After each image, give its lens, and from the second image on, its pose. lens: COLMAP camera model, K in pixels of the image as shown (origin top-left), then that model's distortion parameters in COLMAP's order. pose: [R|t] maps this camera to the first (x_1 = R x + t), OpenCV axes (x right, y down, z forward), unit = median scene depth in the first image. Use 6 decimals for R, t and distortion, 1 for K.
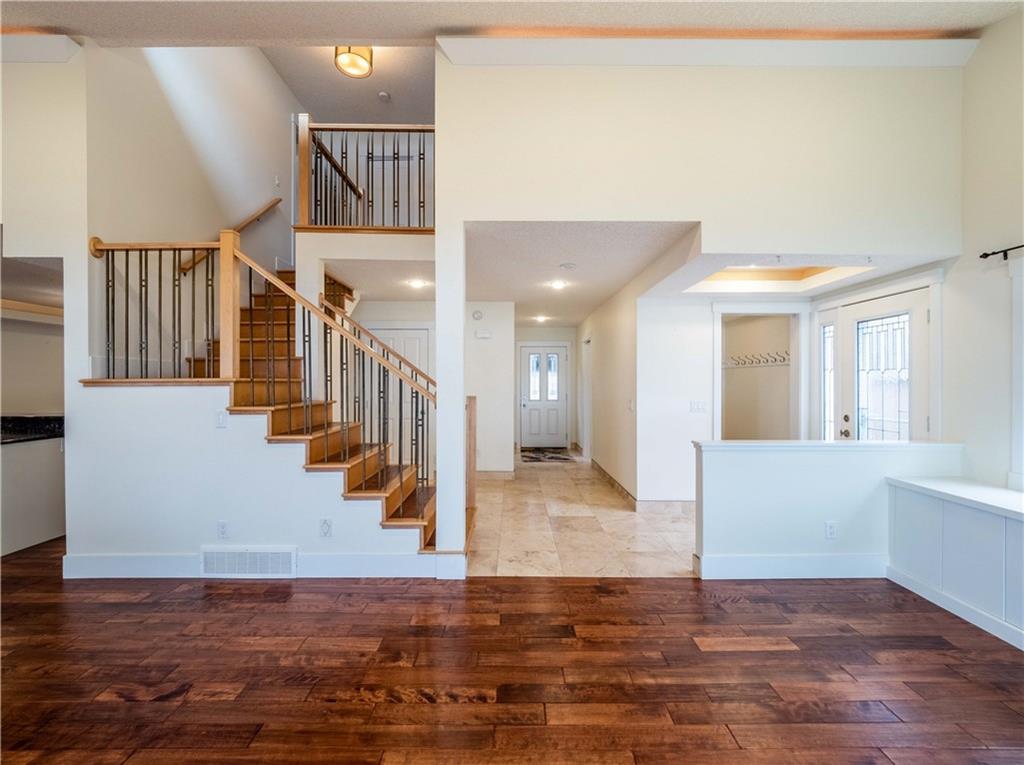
lens RADIAL K [[444.4, 0, 513.9], [0, 444.4, 387.5], [0, 0, 1]] dist [-0.014124, -0.000214]
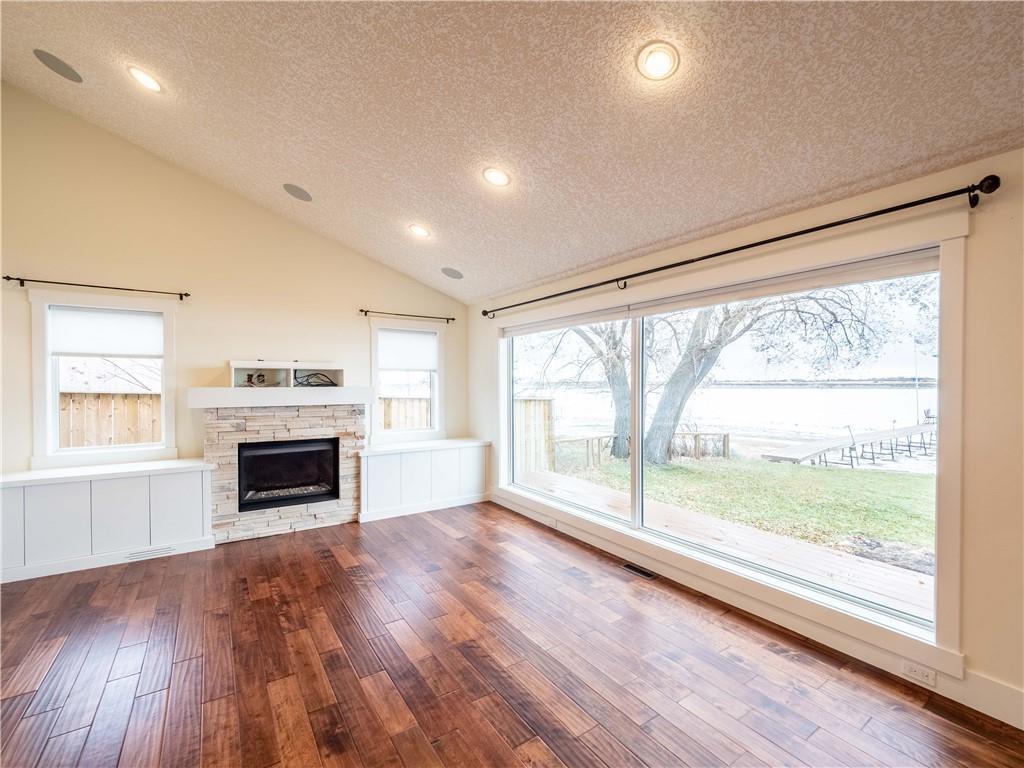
lens RADIAL K [[444.4, 0, 513.9], [0, 444.4, 389.0], [0, 0, 1]] dist [-0.014124, -0.000214]
pose [[-0.556771, -0.010599, 0.830599, -0.418380], [0.015167, 0.999622, 0.022923, -0.006574], [-0.830528, 0.025361, -0.556400, 0.333761]]
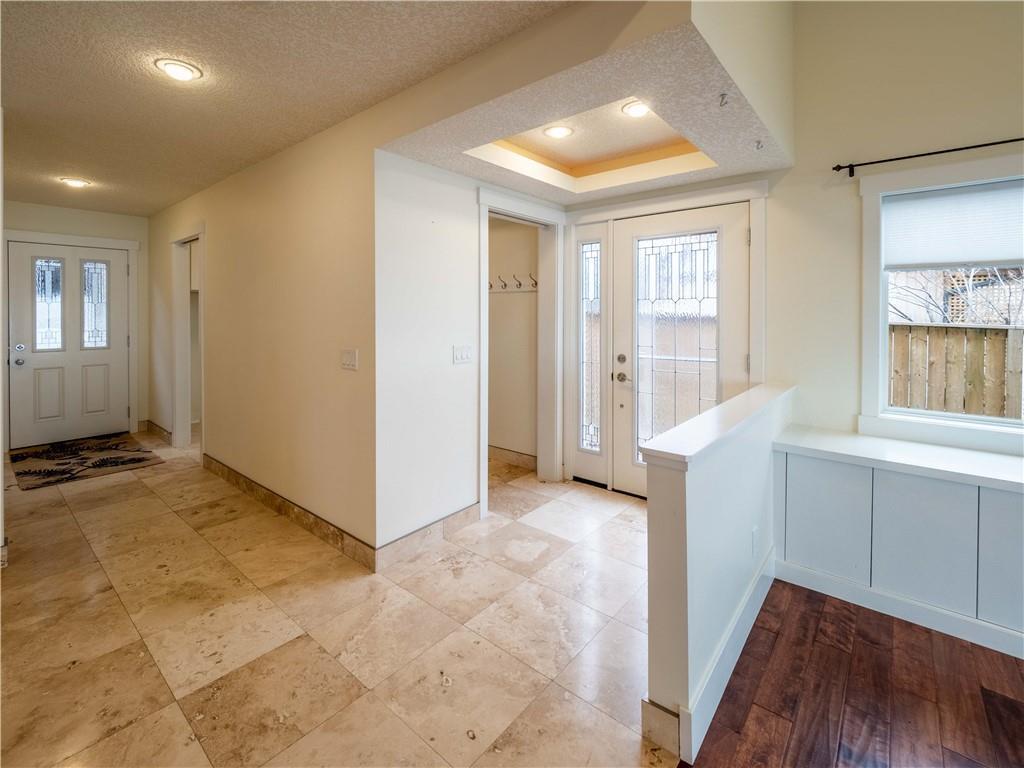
lens RADIAL K [[464.9, 0, 508.8], [0, 464.9, 313.8], [0, 0, 1]] dist [-0.005423, -0.001146]
pose [[0.649563, -0.003925, 0.760298, -0.026485], [0.010251, 0.999941, -0.003595, -0.010624], [-0.760239, 0.010129, 0.649565, 0.571620]]
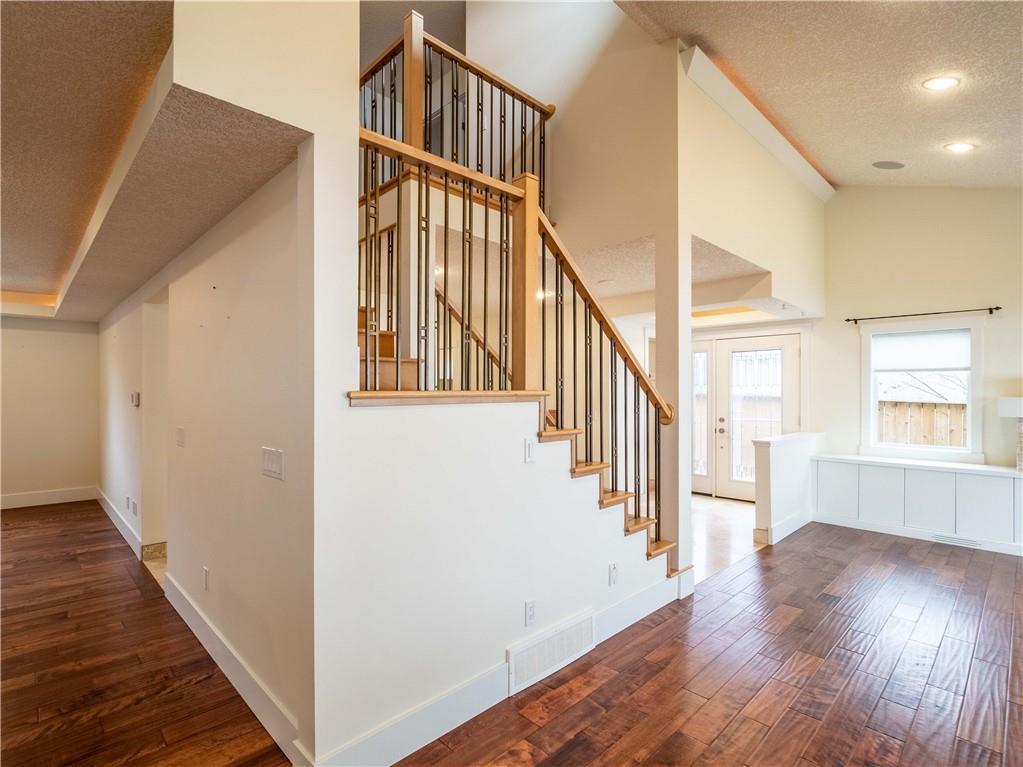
lens RADIAL K [[493.2, 0, 463.2], [0, 493.2, 392.4], [0, 0, 1]] dist [-0.000289, 0.001137]
pose [[0.758313, 0.000581, 0.651890, -0.838154], [0.007836, 0.999919, -0.010007, -0.008189], [-0.651843, 0.012696, 0.758247, 0.329646]]
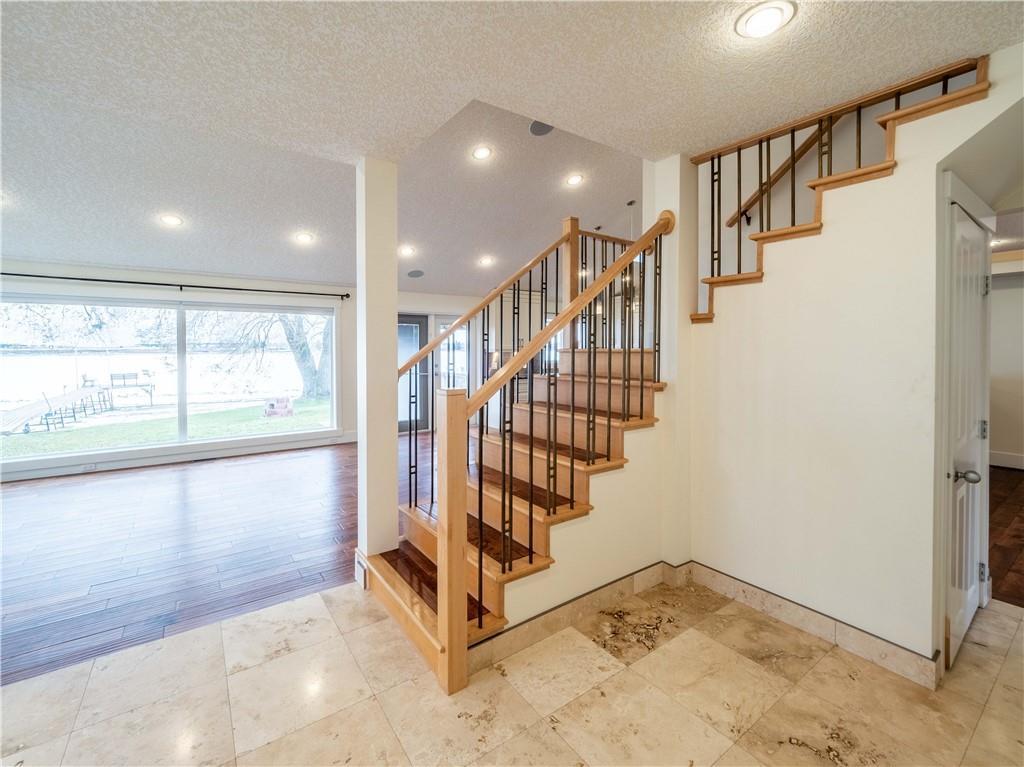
lens RADIAL K [[458.1, 0, 513.5], [0, 458.1, 354.1], [0, 0, 1]] dist [-0.000395, -0.000102]
pose [[-0.811182, 0.006091, -0.584762, 0.109875], [-0.008316, 0.999725, 0.021949, -0.022470], [0.584735, 0.022668, -0.810908, 1.298347]]
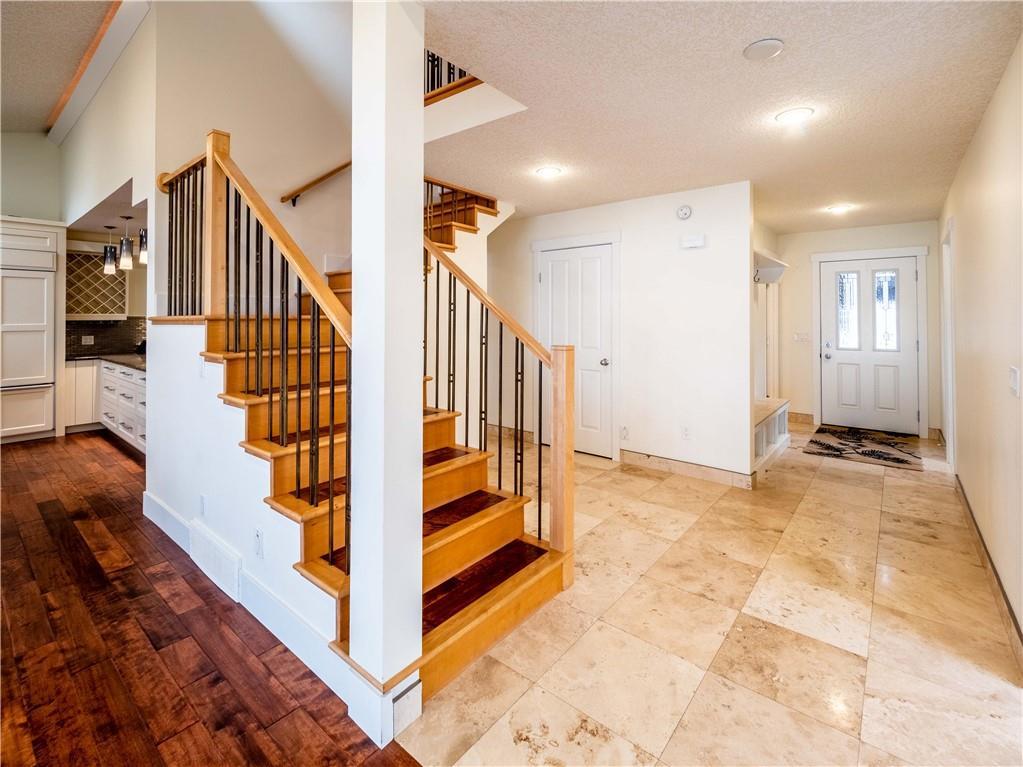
lens RADIAL K [[464.4, 0, 508.3], [0, 464.4, 313.4], [0, 0, 1]] dist [-0.005423, -0.001146]
pose [[0.768461, -0.006783, -0.639861, 0.205230], [-0.006970, 0.999796, -0.018970, -0.008738], [0.639859, 0.019038, 0.768257, 0.479032]]
